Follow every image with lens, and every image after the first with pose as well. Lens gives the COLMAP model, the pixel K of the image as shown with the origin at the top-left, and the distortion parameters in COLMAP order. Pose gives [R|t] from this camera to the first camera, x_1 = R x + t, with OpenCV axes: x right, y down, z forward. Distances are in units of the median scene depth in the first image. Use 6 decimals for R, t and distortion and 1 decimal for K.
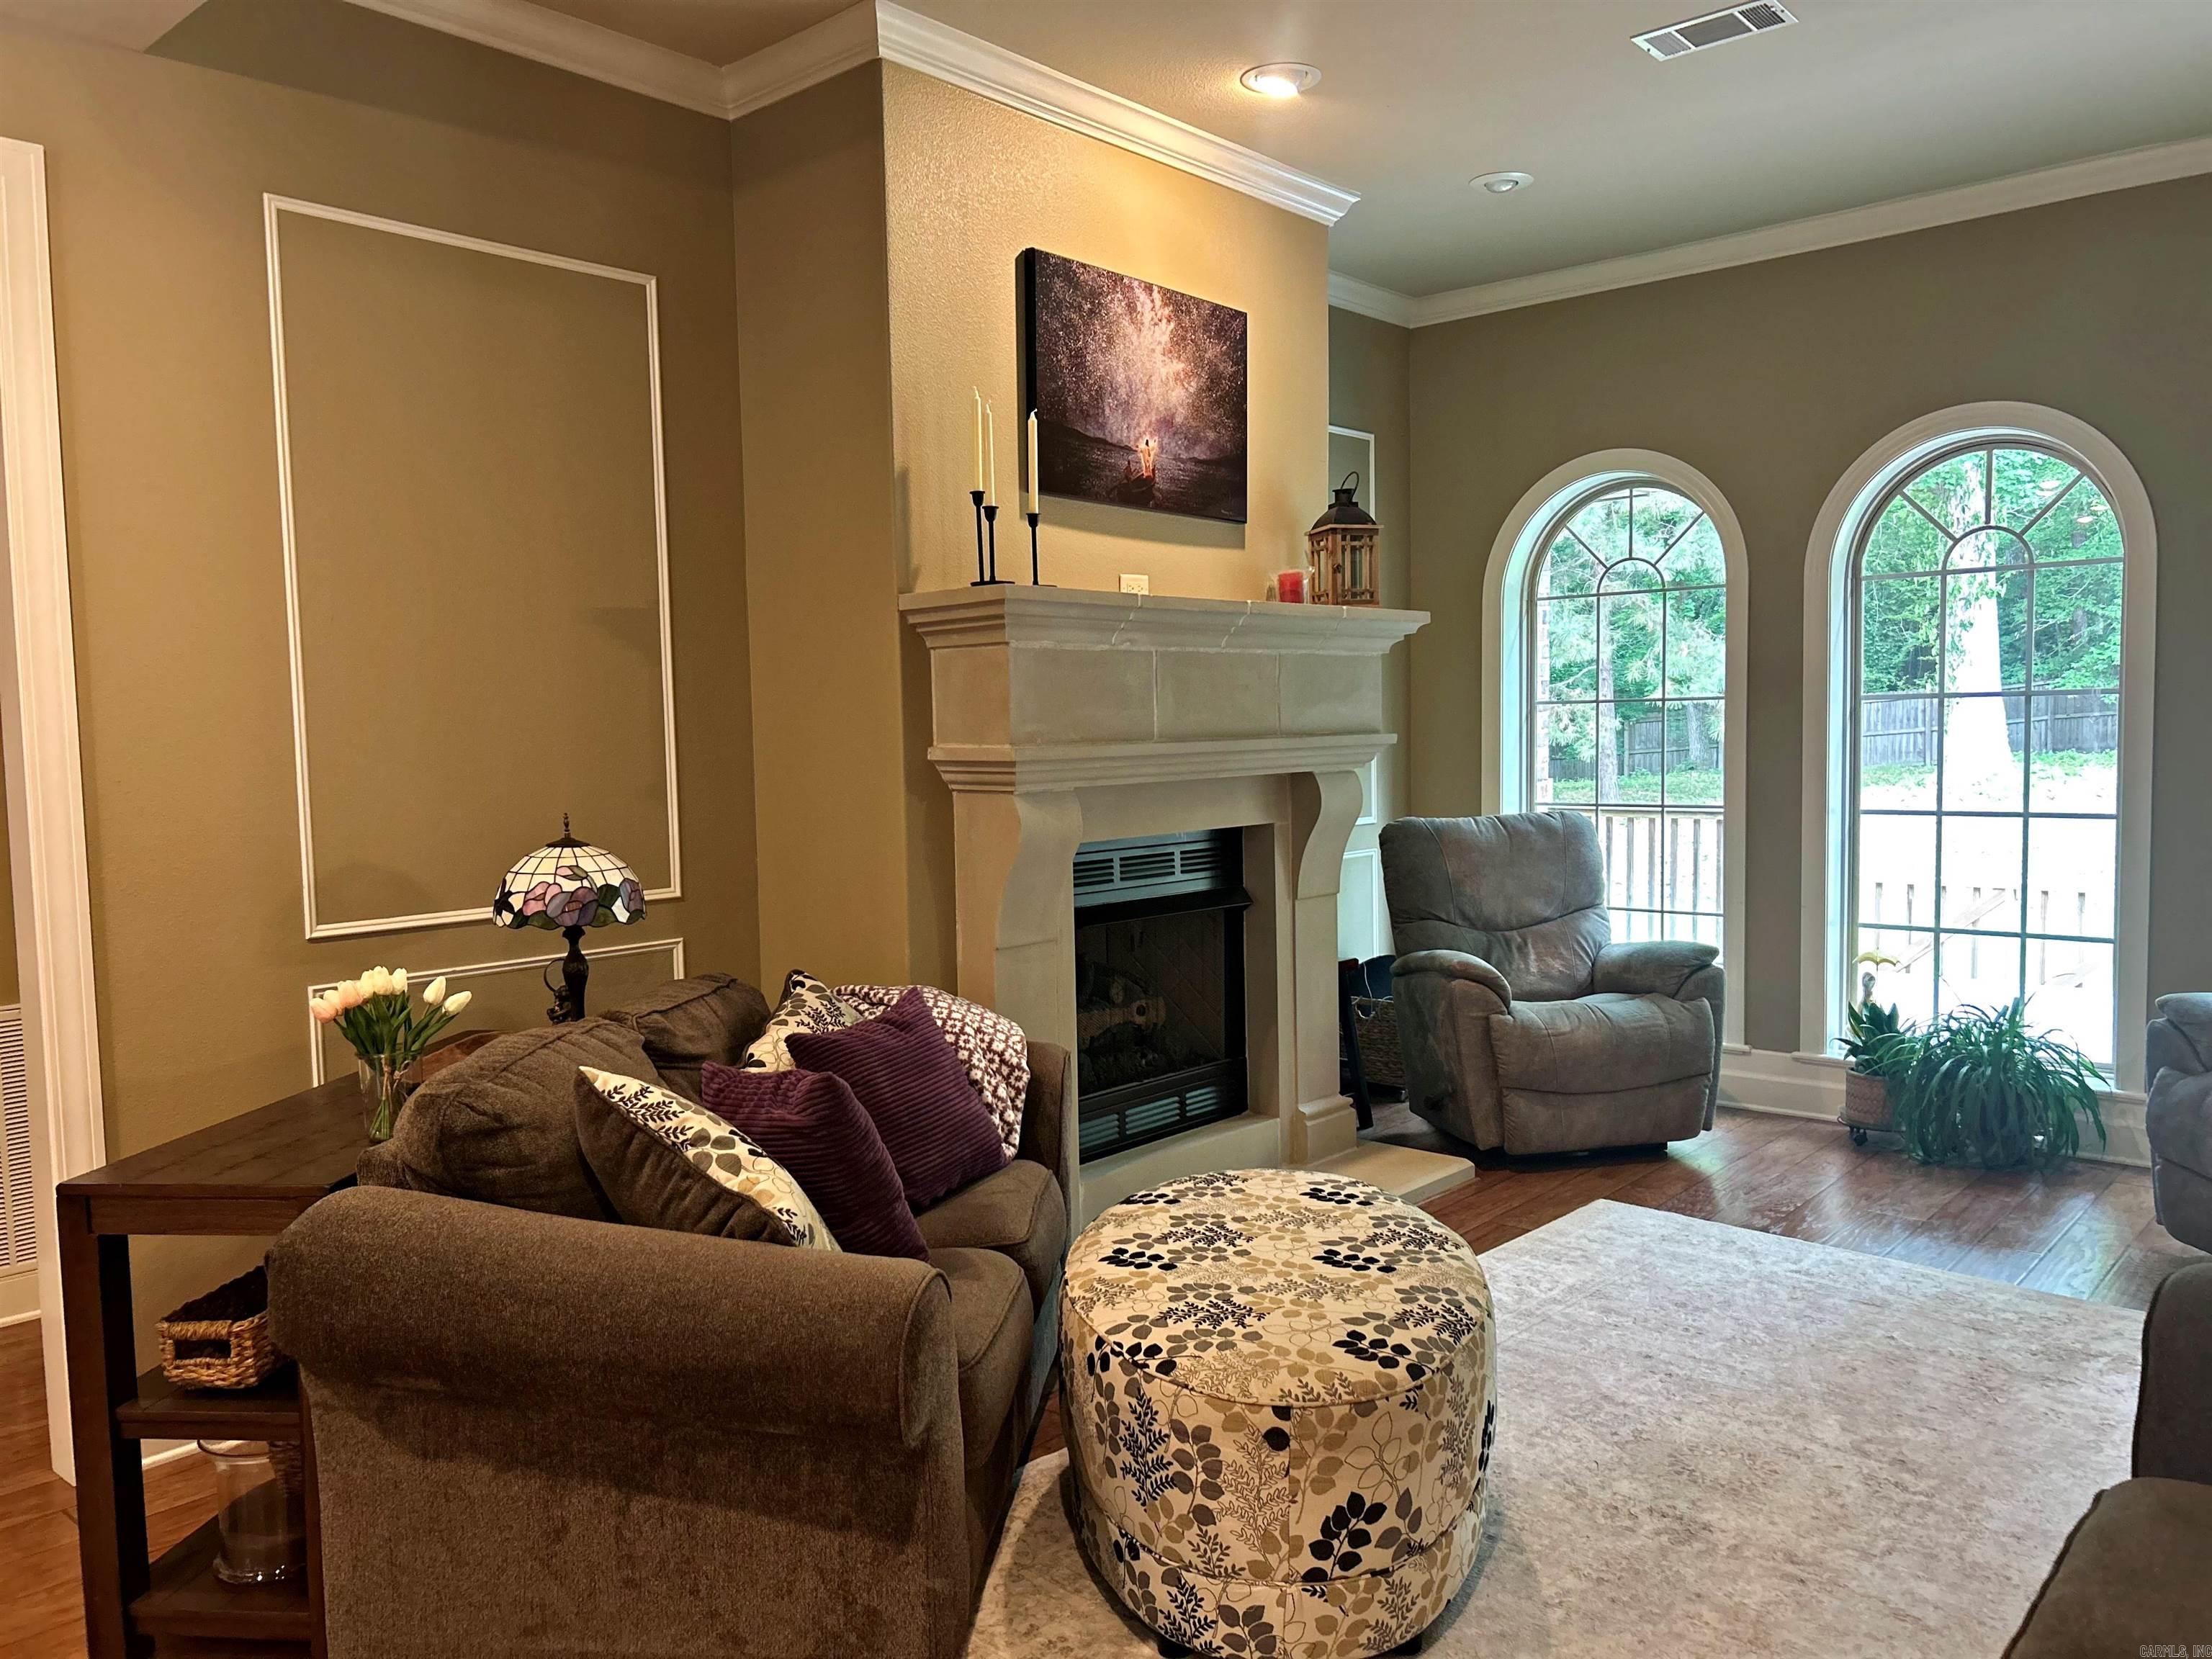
lens RADIAL K [[1660.0, 0, 1103.5], [0, 1660.0, 841.0], [0, 0, 1]] dist [0.071767, -0.081152]
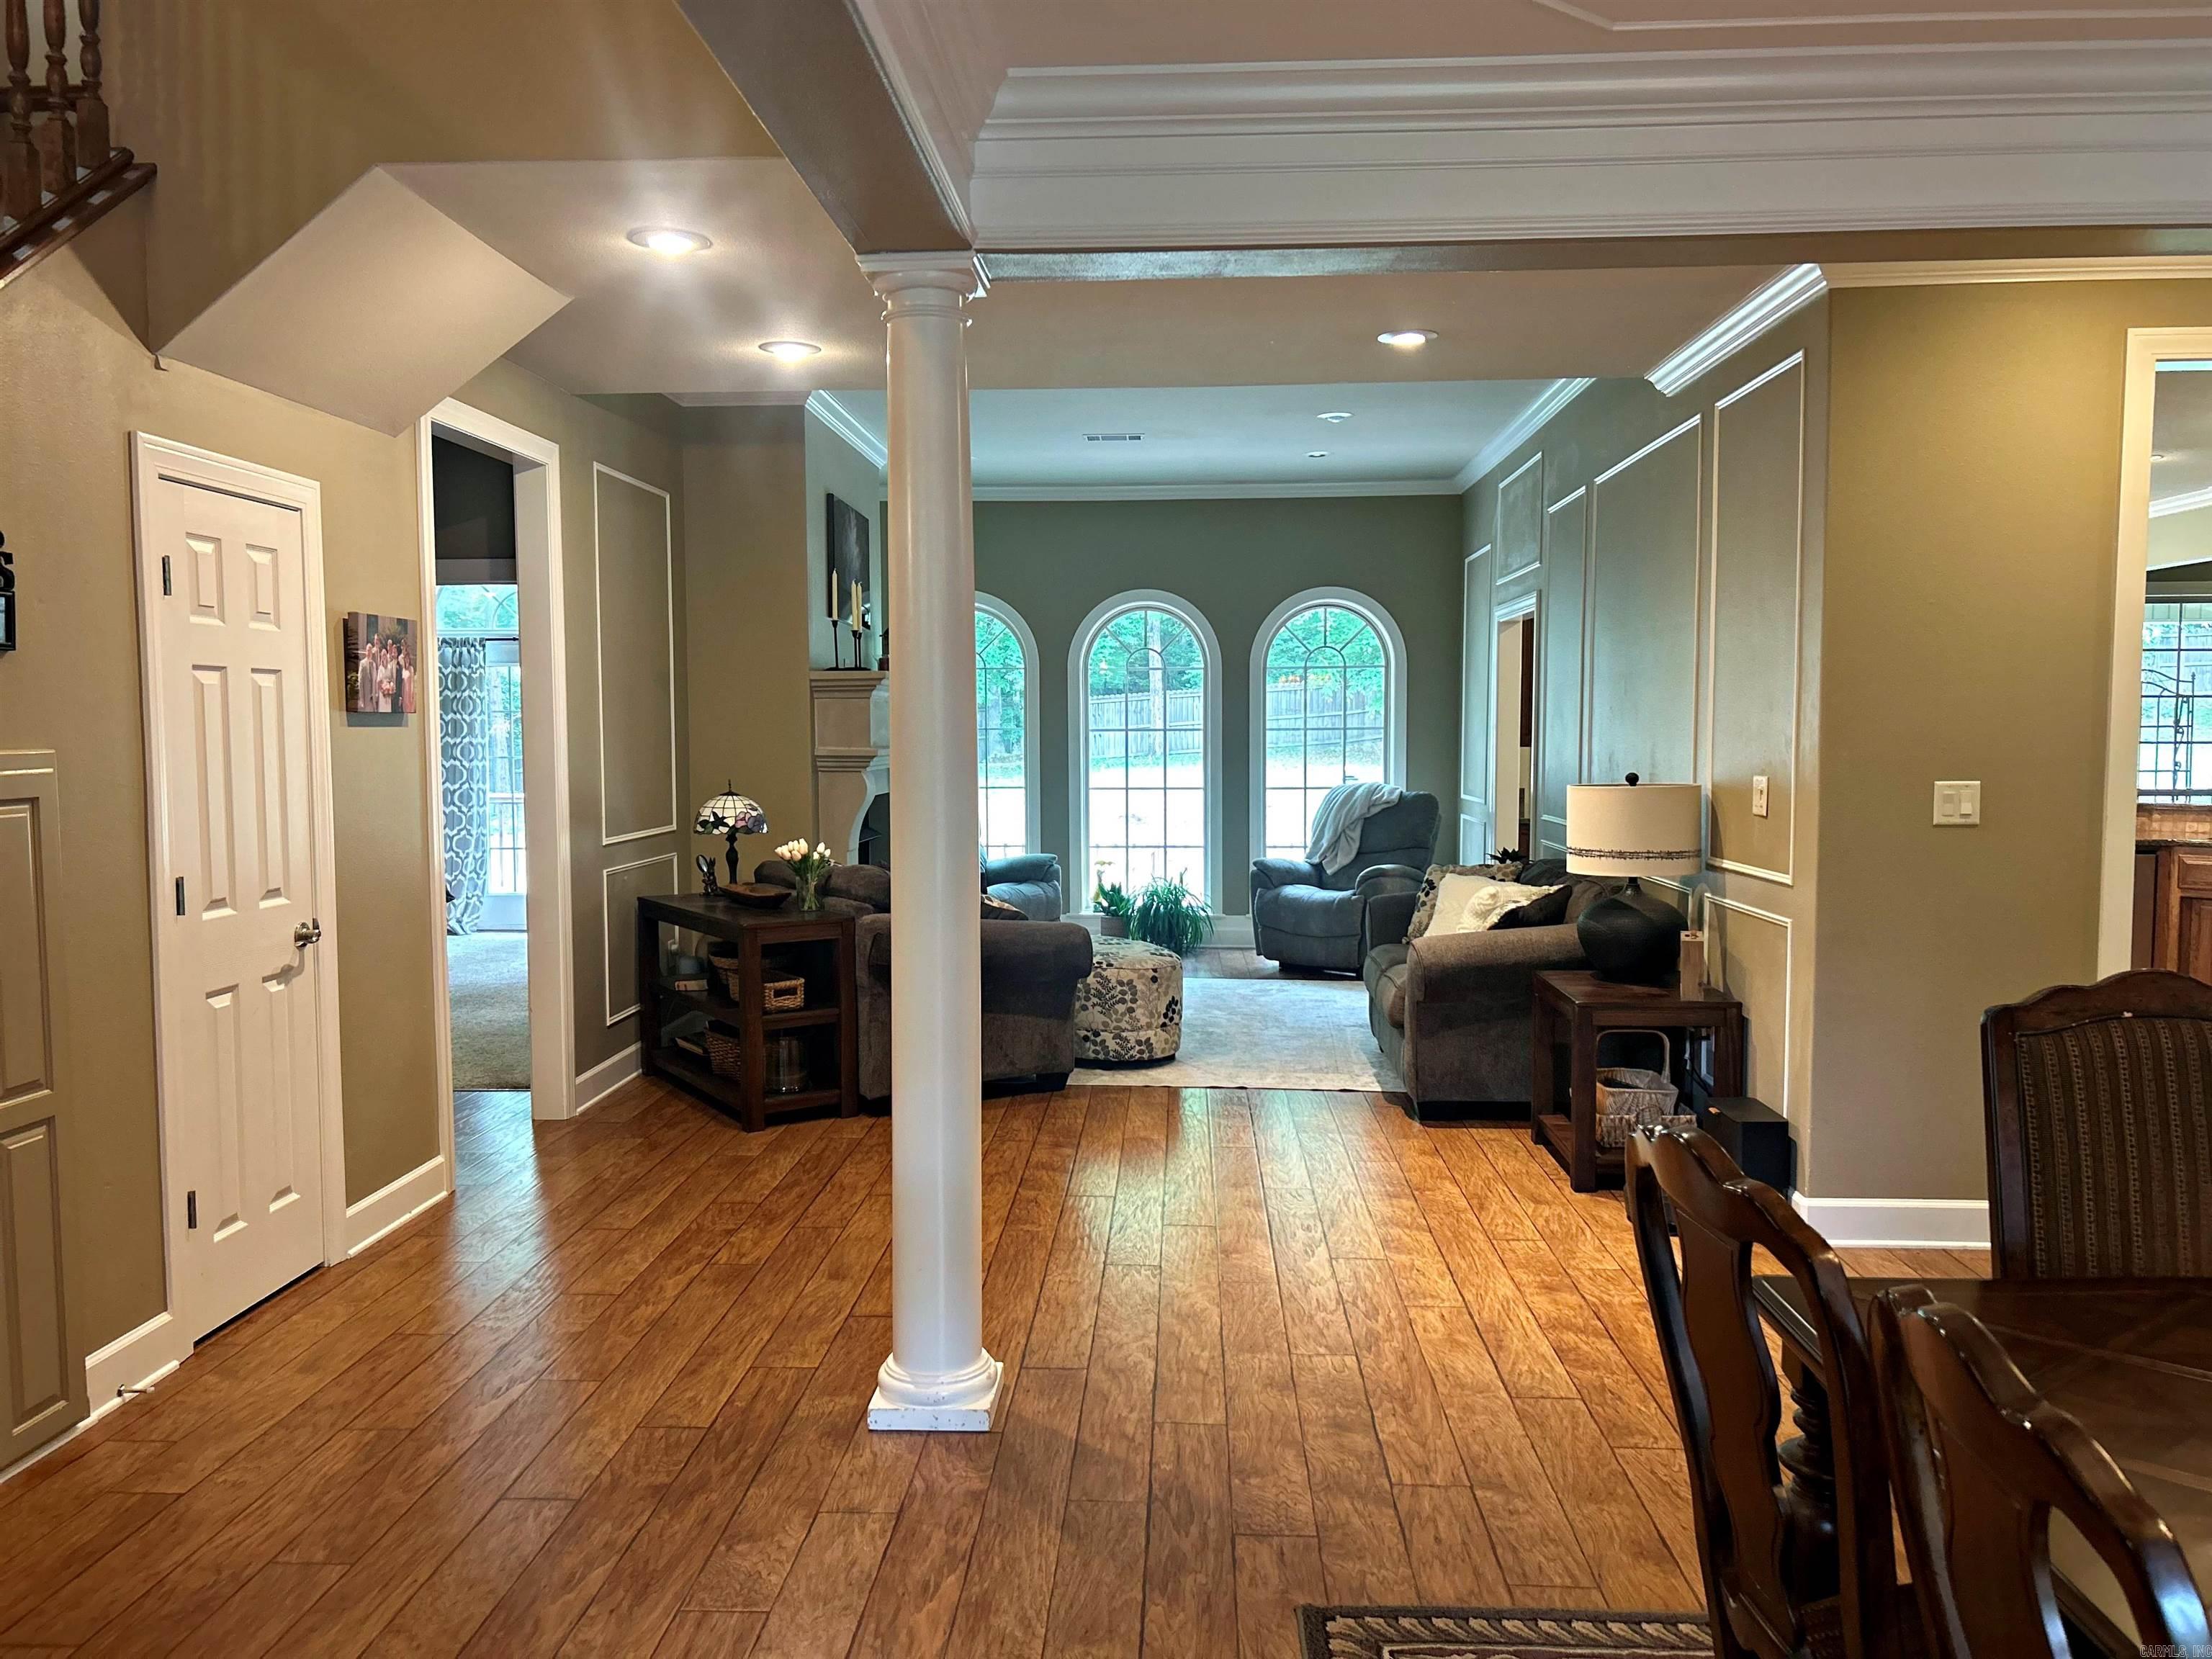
lens RADIAL K [[1660.0, 0, 1114.6], [0, 1660.0, 841.9], [0, 0, 1]] dist [0.071767, -0.081152]
pose [[0.778044, -0.026060, 0.627669, -1.016562], [0.032320, 0.999477, 0.001434, 0.059151], [-0.627378, 0.019171, 0.778479, -0.712868]]
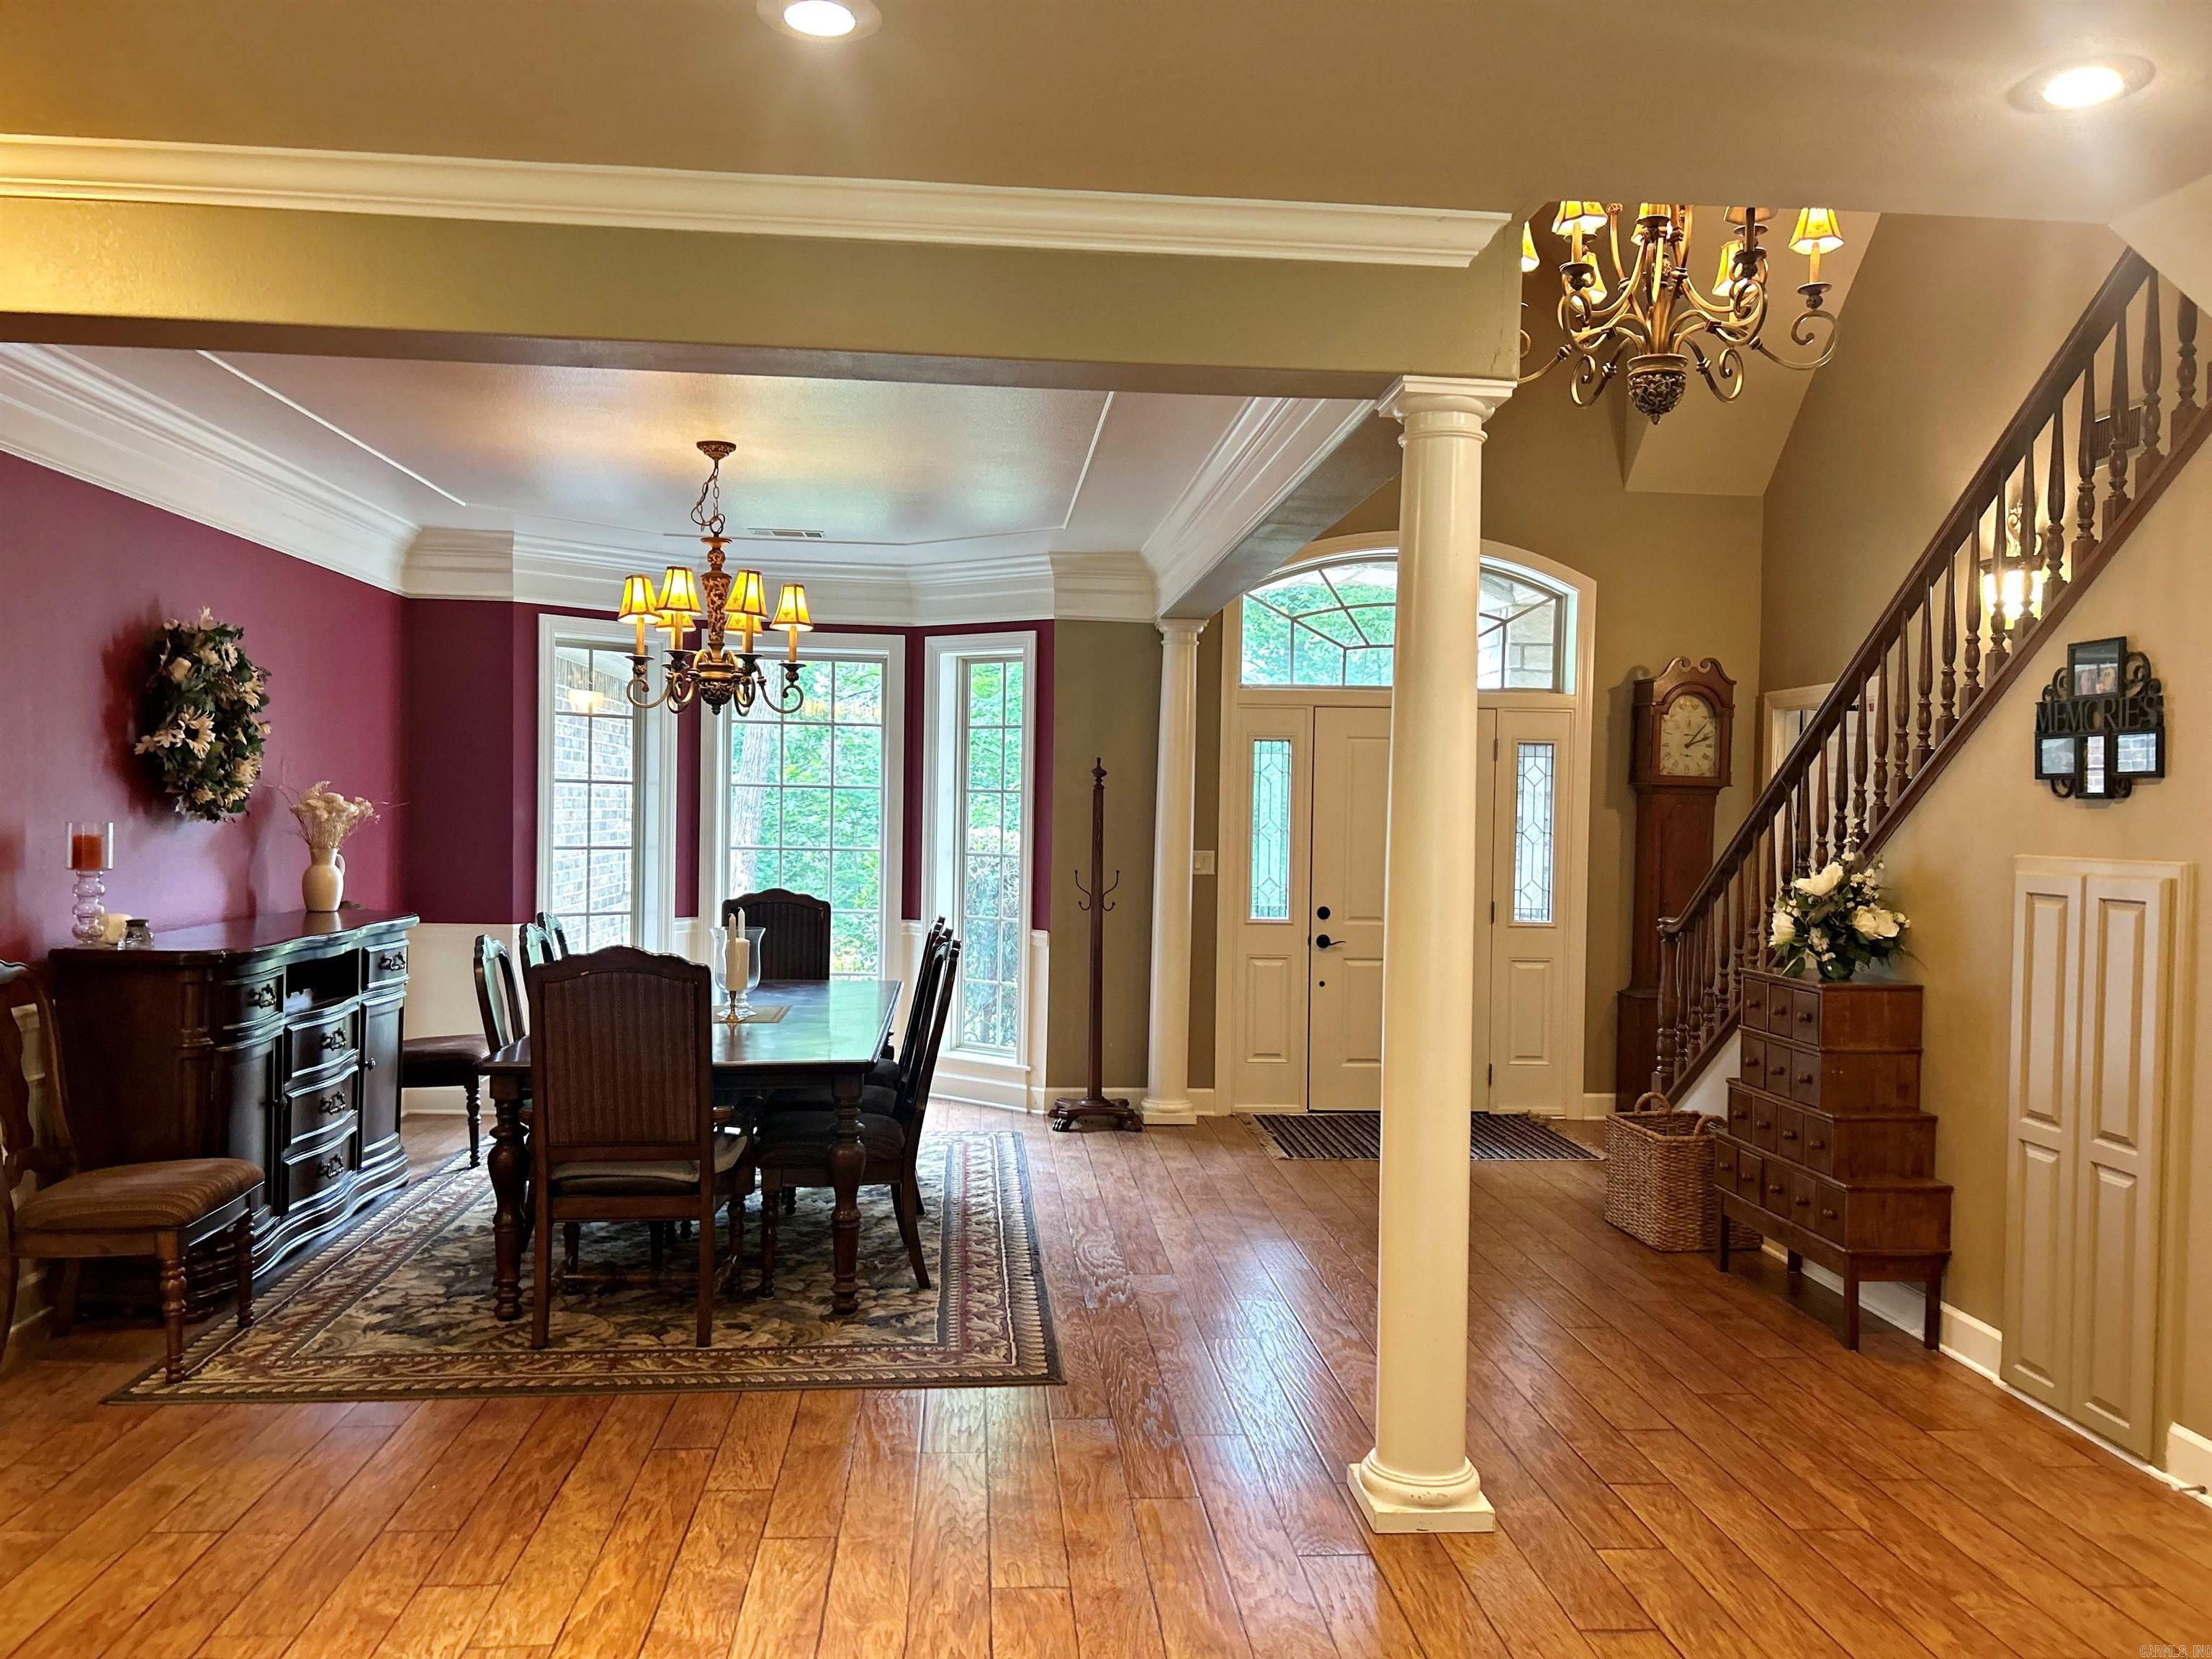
lens RADIAL K [[1660.0, 0, 1095.9], [0, 1660.0, 832.6], [0, 0, 1]] dist [0.071767, -0.081152]
pose [[-0.696483, 0.021164, -0.717261, 0.179129], [-0.055971, 0.994917, 0.083707, -0.062916], [0.715387, 0.098447, -0.691758, 0.468795]]
